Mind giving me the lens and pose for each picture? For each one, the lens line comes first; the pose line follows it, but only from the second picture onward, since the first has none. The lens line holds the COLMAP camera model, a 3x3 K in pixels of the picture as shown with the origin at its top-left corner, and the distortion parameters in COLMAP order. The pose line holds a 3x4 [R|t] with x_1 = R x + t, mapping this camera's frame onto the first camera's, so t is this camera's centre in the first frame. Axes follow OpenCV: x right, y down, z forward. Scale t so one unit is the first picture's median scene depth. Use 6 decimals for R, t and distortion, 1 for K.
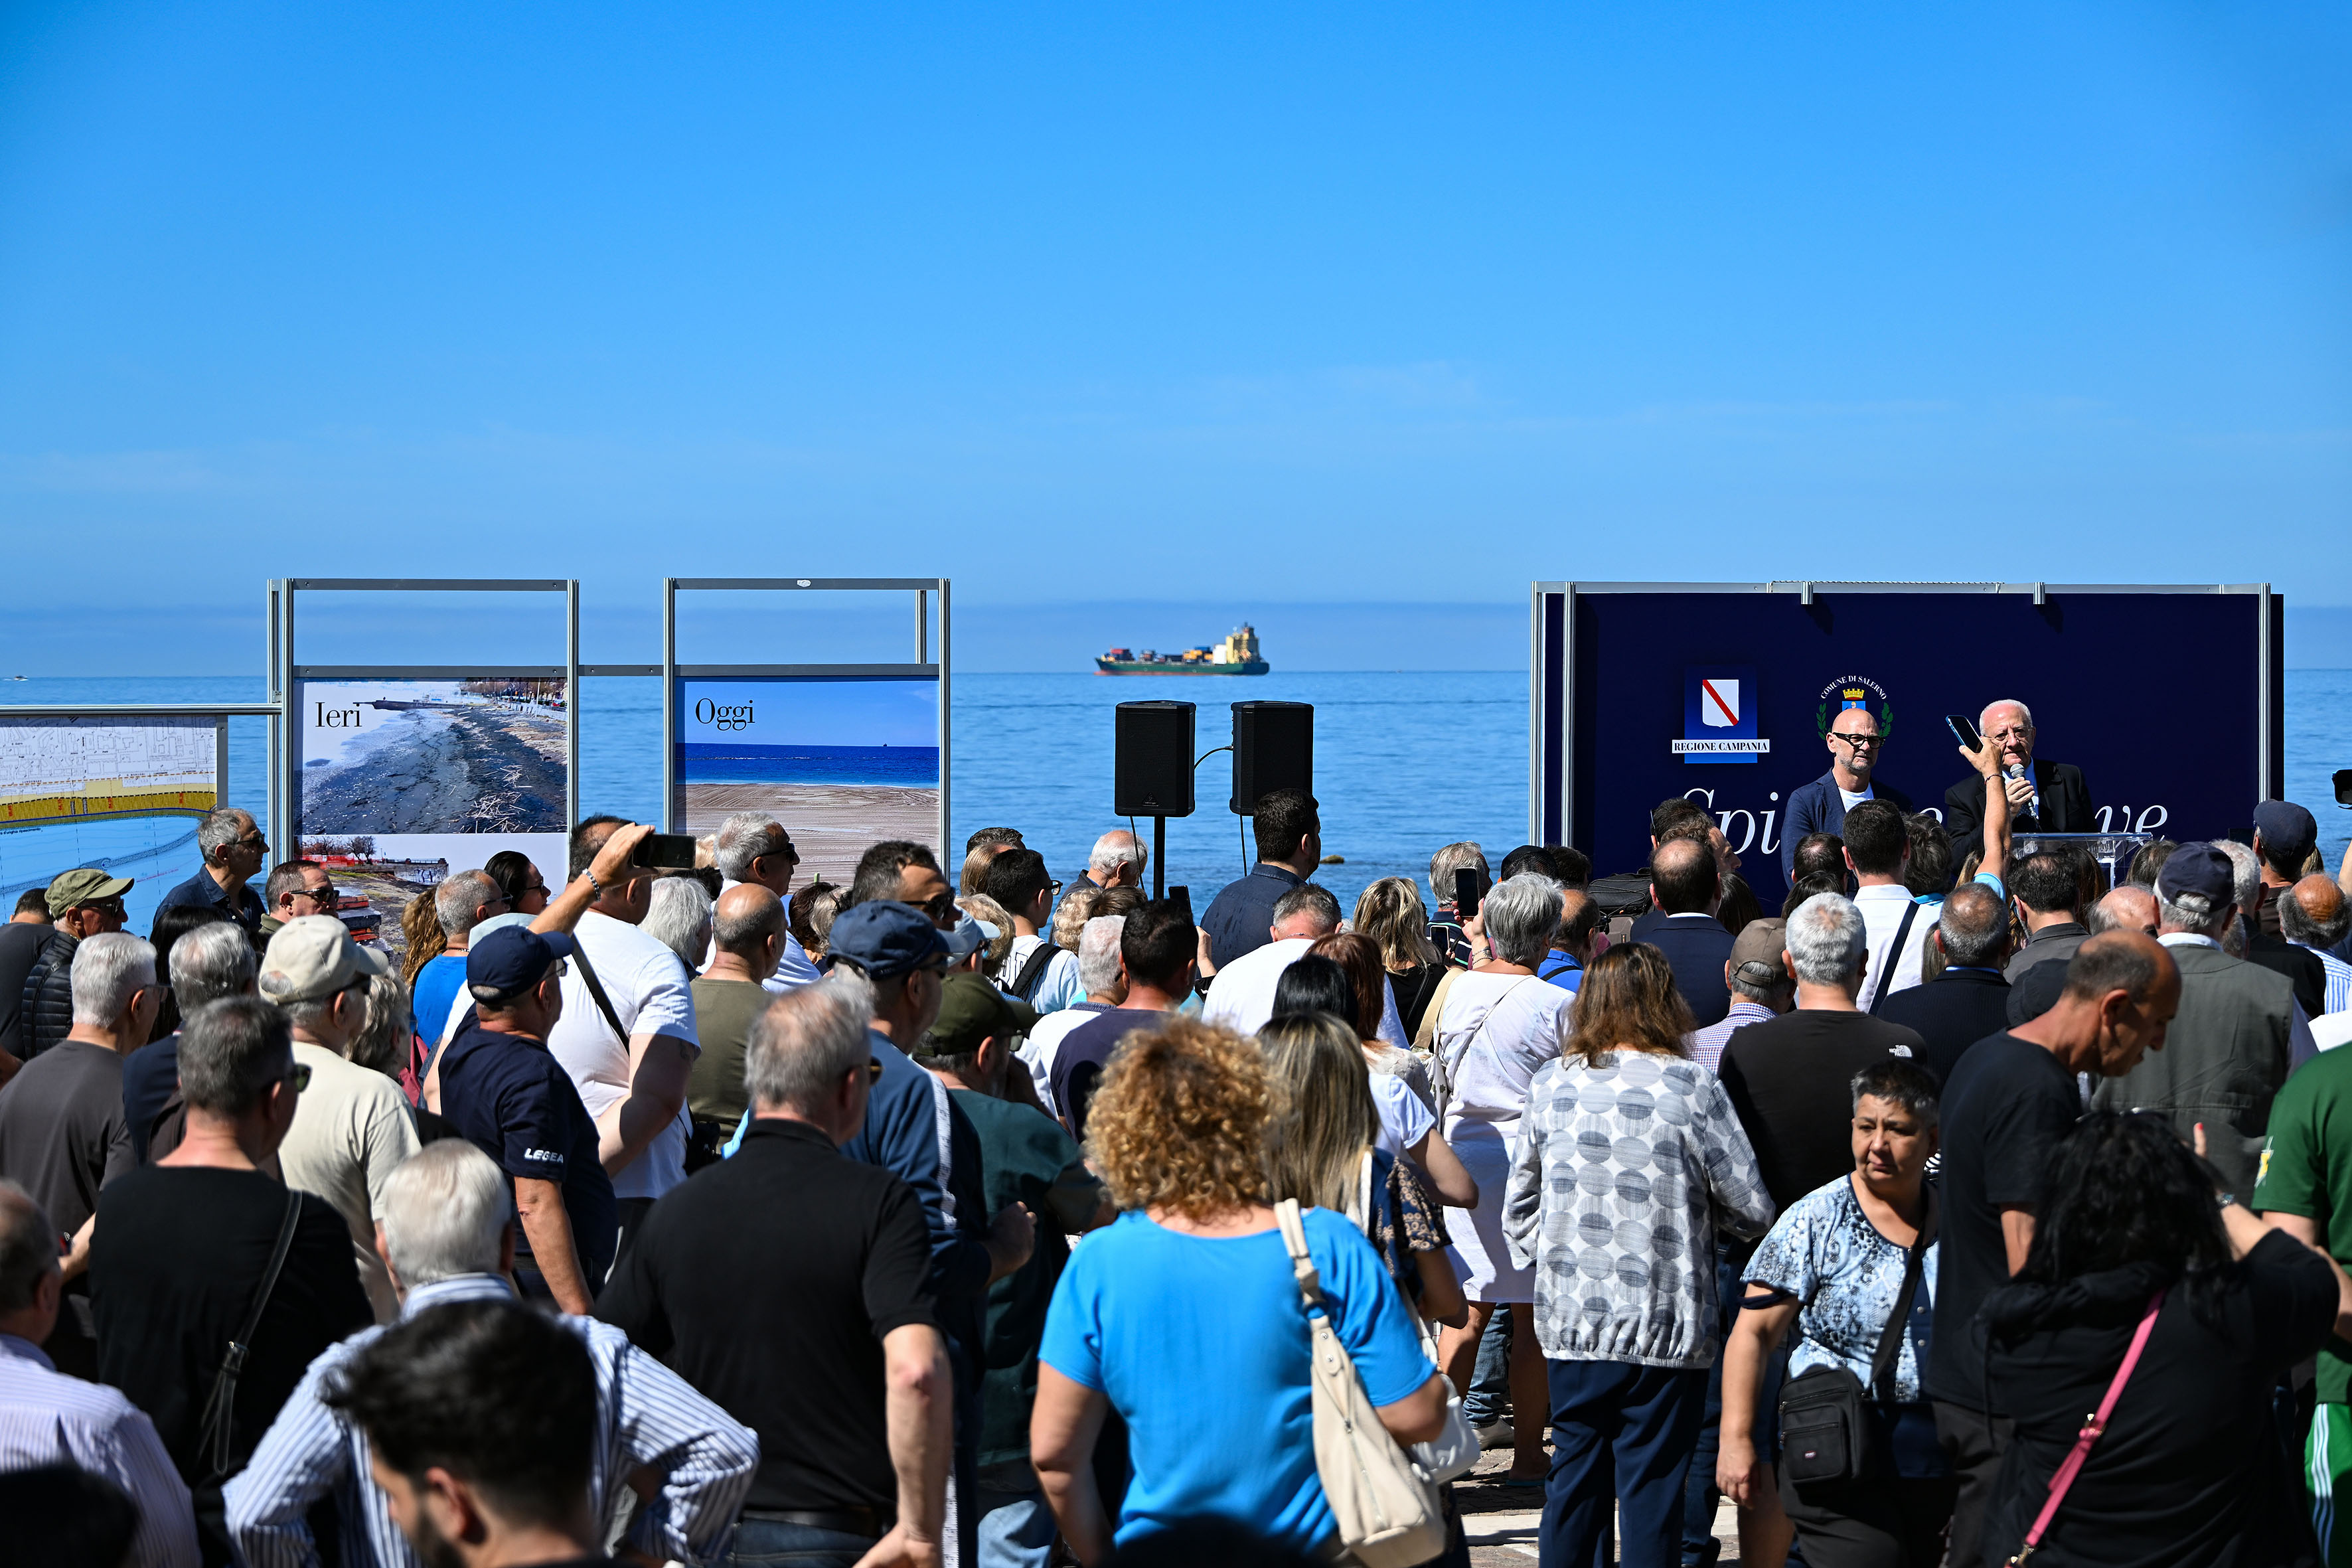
lens RADIAL K [[6049.9, 0, 1176.5], [0, 6049.9, 779.7], [0, 0, 1]] dist [-0.503681, 0.000000]
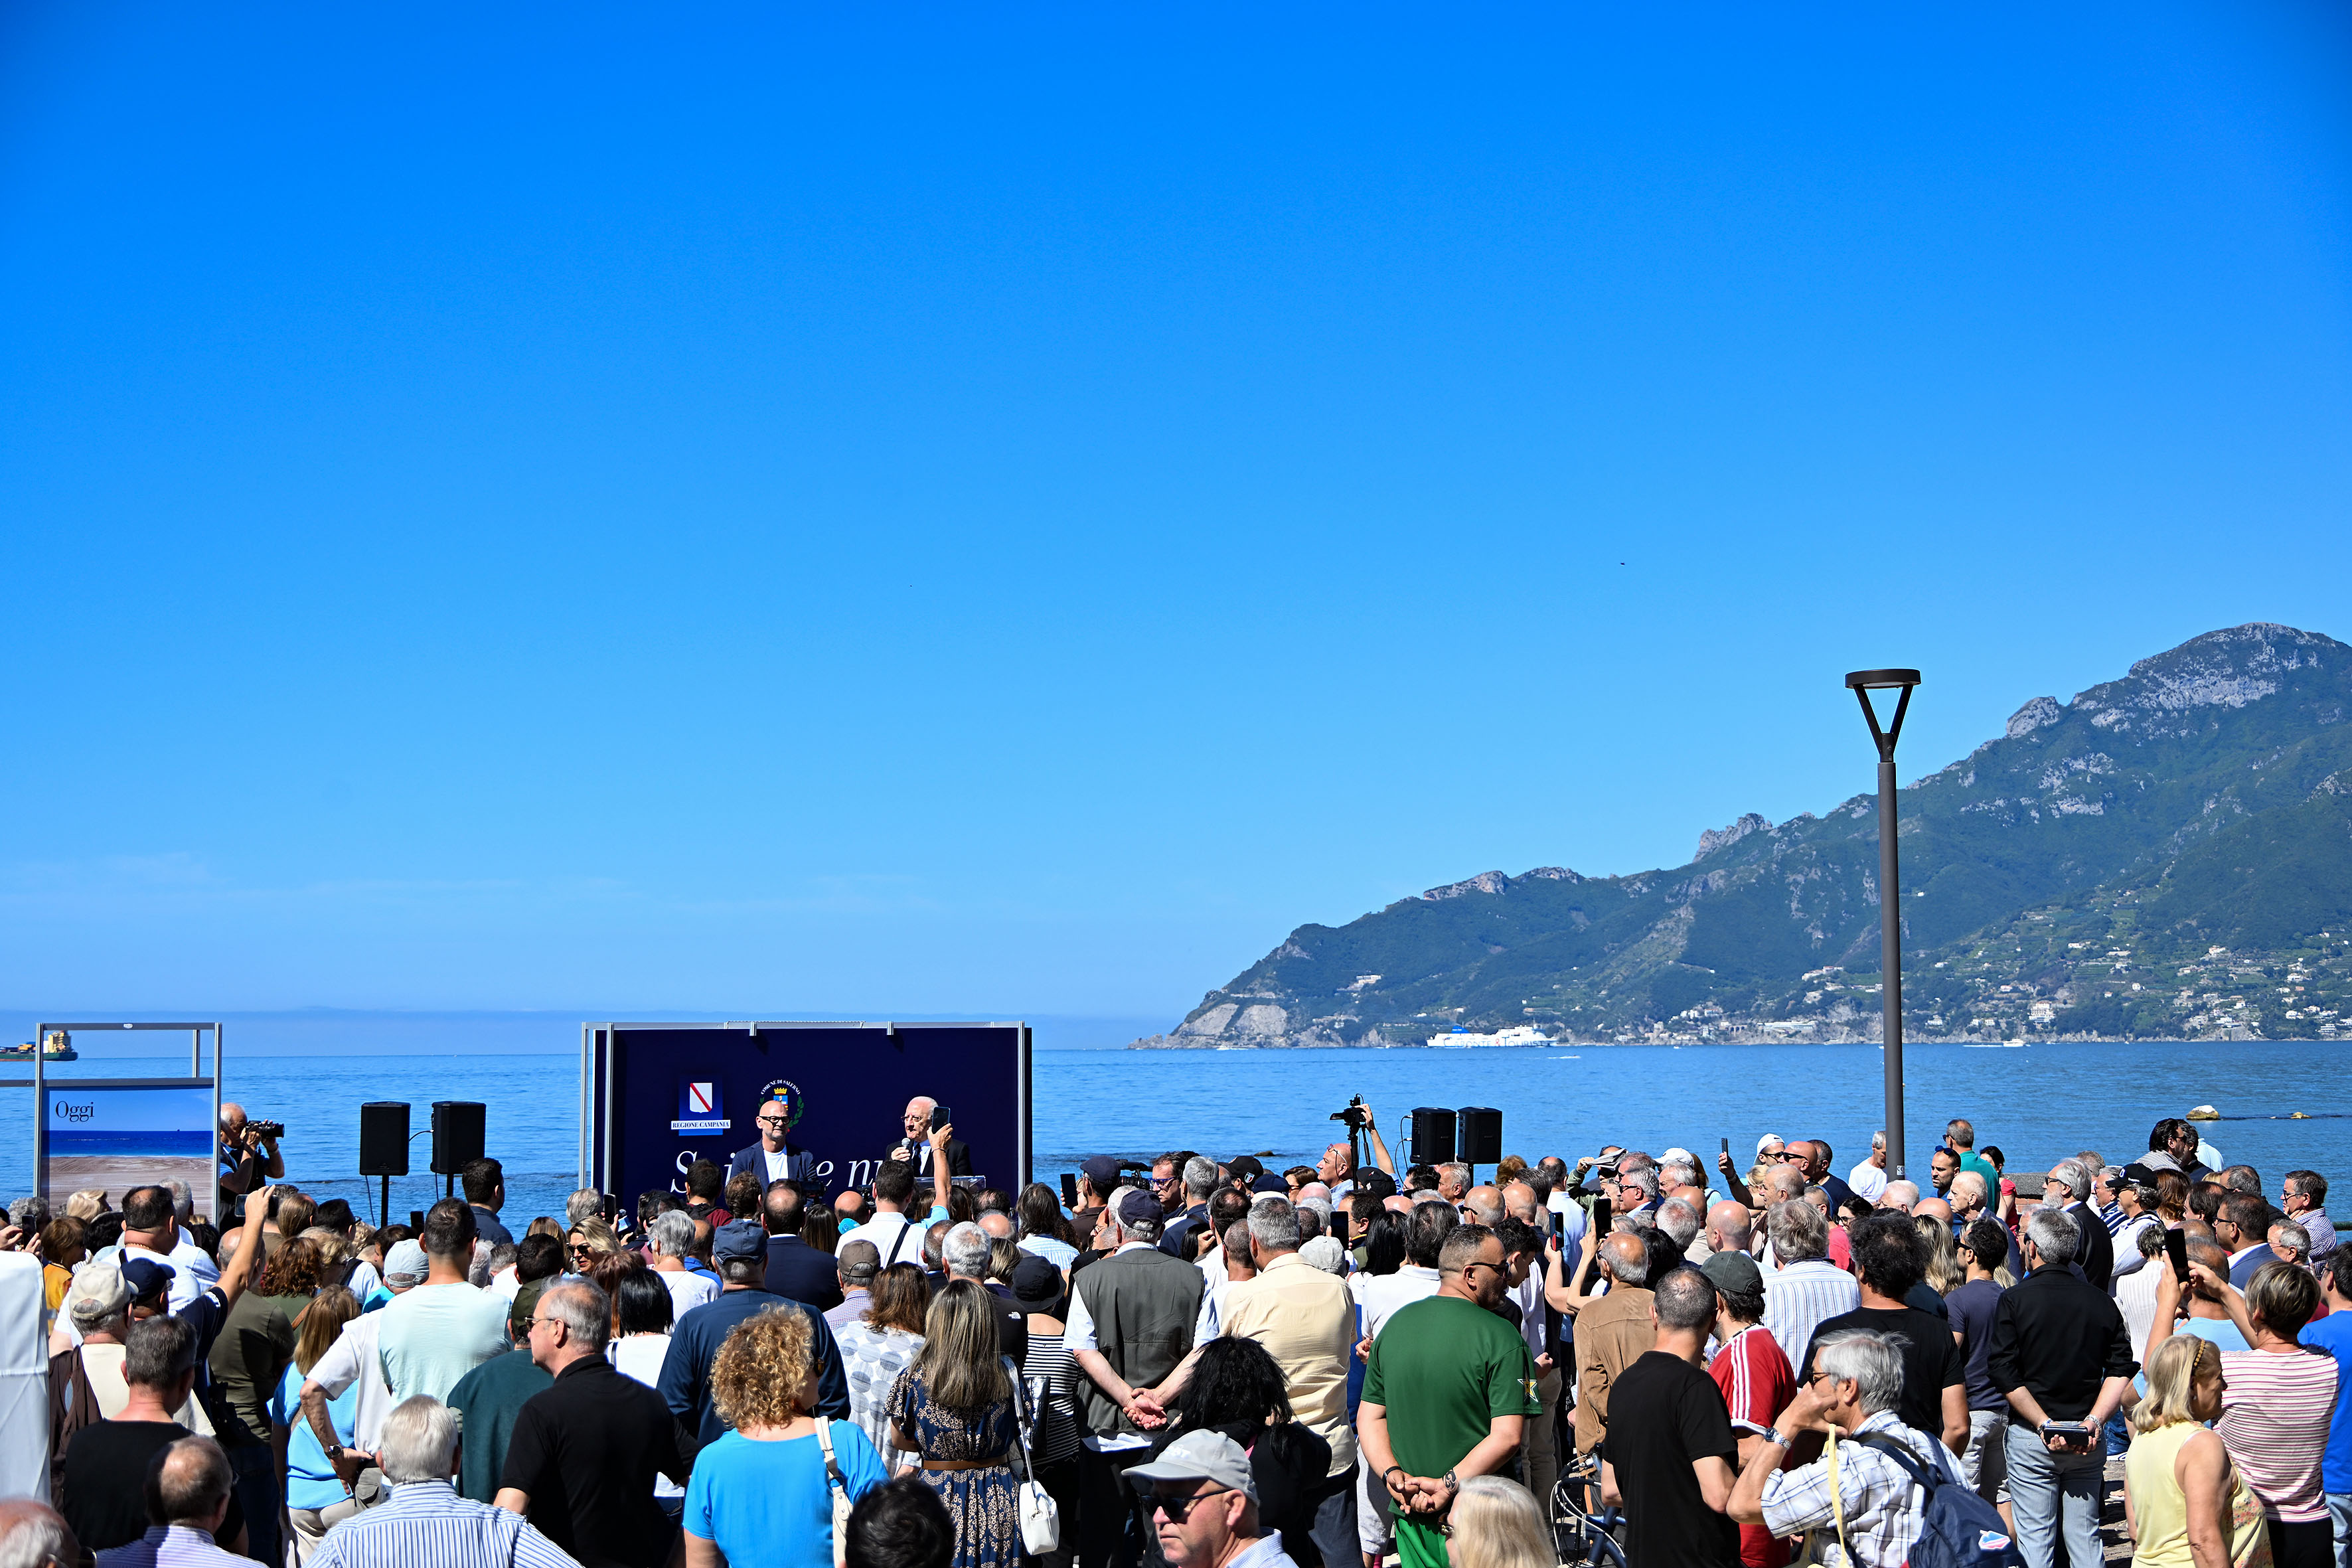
lens RADIAL K [[4004.2, 0, 1225.6], [0, 4004.2, 770.7], [0, 0, 1]] dist [-0.020778, 0.000000]
pose [[0.945169, 0.017620, 0.326105, -0.131838], [0.010567, 0.996371, -0.084461, -0.008269], [-0.326410, 0.083276, 0.941553, -0.062163]]
